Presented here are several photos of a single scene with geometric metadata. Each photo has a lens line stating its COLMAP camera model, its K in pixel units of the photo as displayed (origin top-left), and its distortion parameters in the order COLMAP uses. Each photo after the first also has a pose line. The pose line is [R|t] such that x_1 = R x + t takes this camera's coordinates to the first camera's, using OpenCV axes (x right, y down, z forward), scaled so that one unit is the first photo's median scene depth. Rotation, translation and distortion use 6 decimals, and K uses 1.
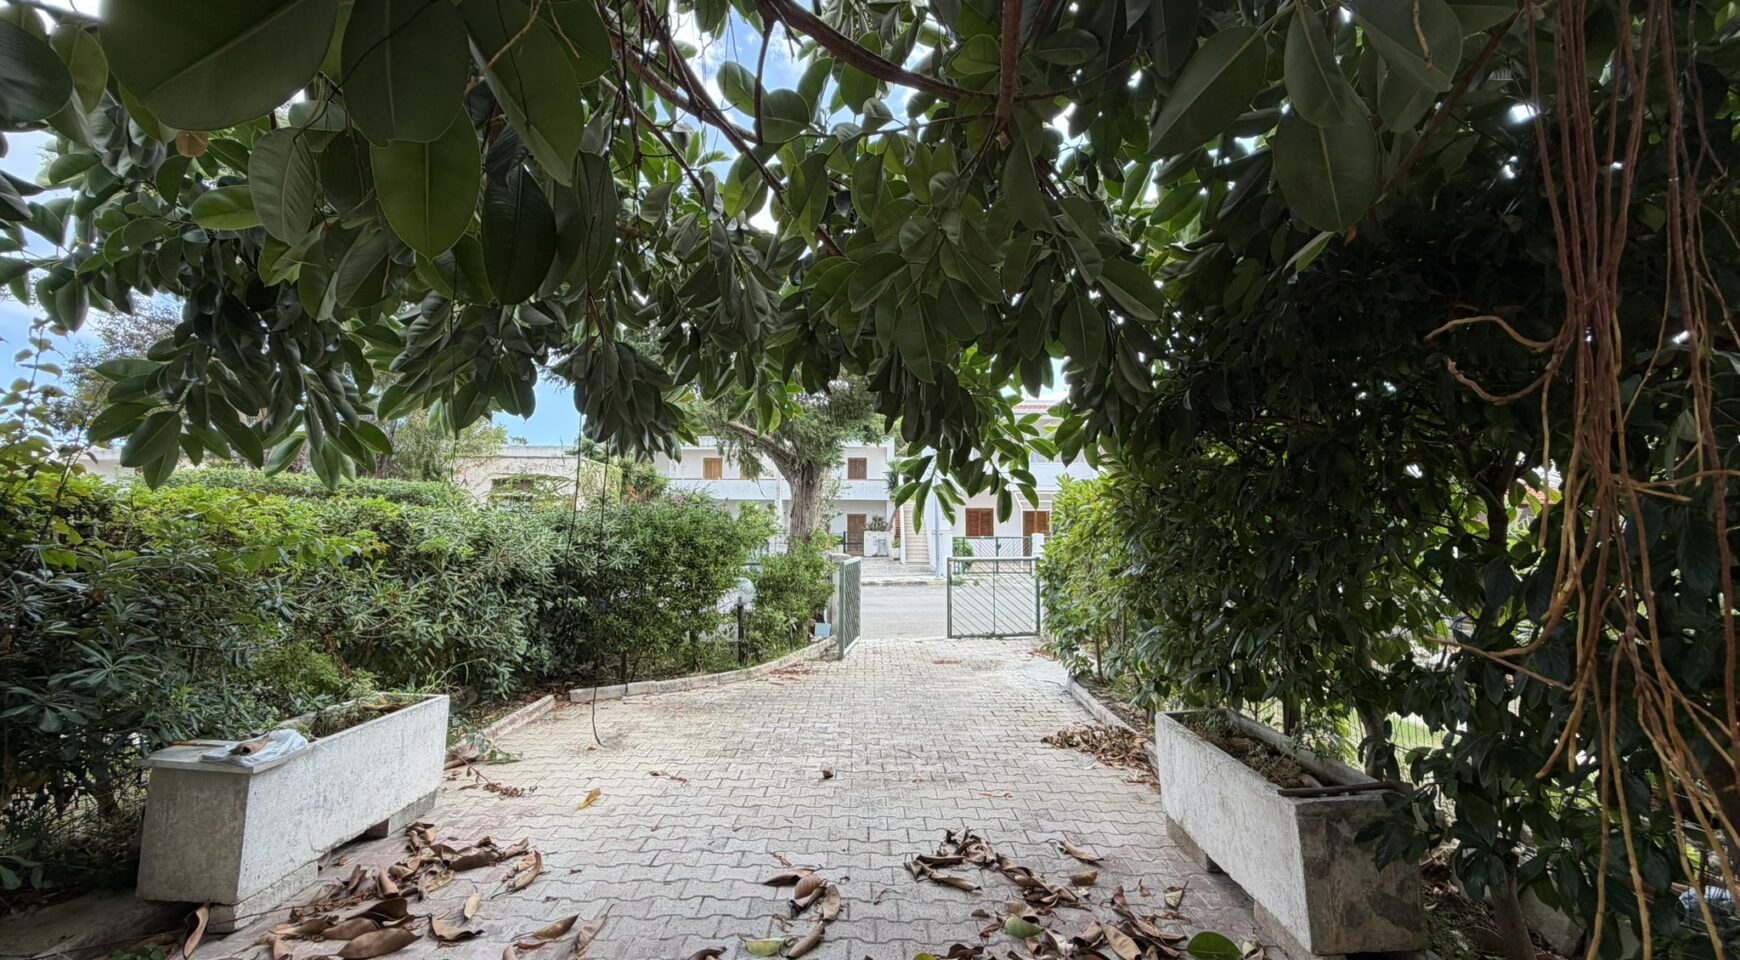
lens RADIAL K [[692.7, 0, 866.3], [0, 692.7, 480.1], [0, 0, 1]] dist [0.001273, 0.000073]
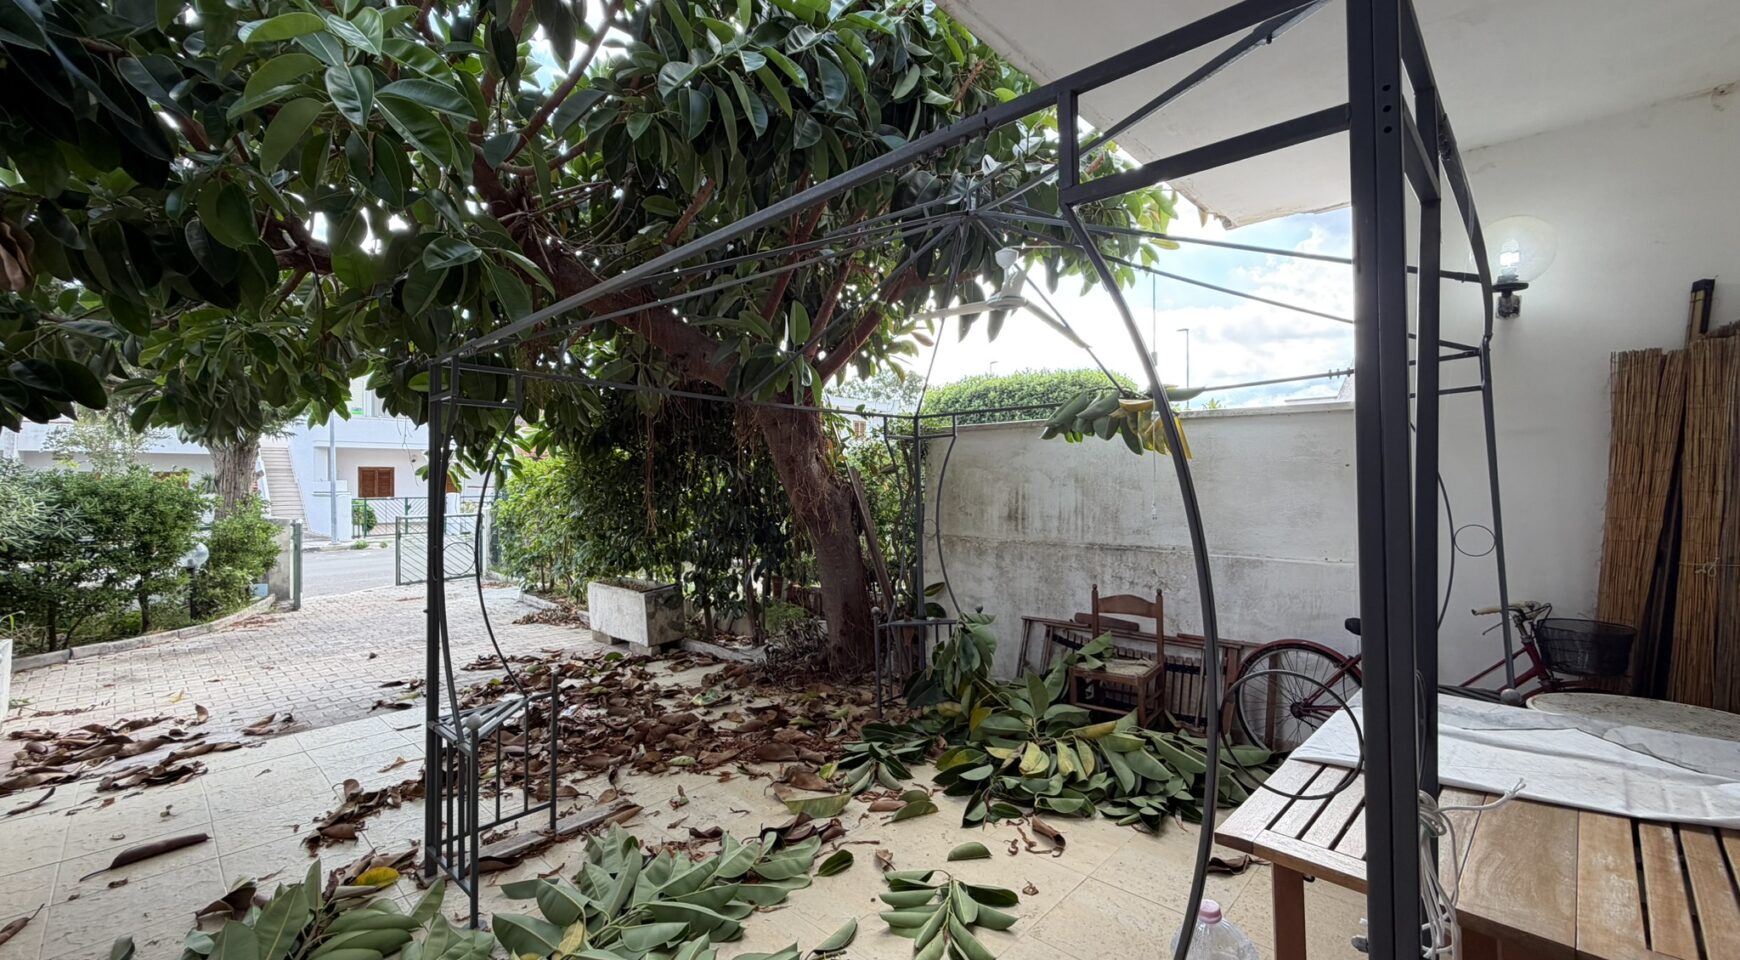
lens RADIAL K [[692.7, 0, 866.3], [0, 692.7, 480.1], [0, 0, 1]] dist [0.001273, 0.000073]
pose [[0.688836, -0.005742, 0.724895, -0.344298], [-0.039527, 0.998183, 0.045468, -0.060634], [-0.723839, -0.059973, 0.687358, -0.678561]]
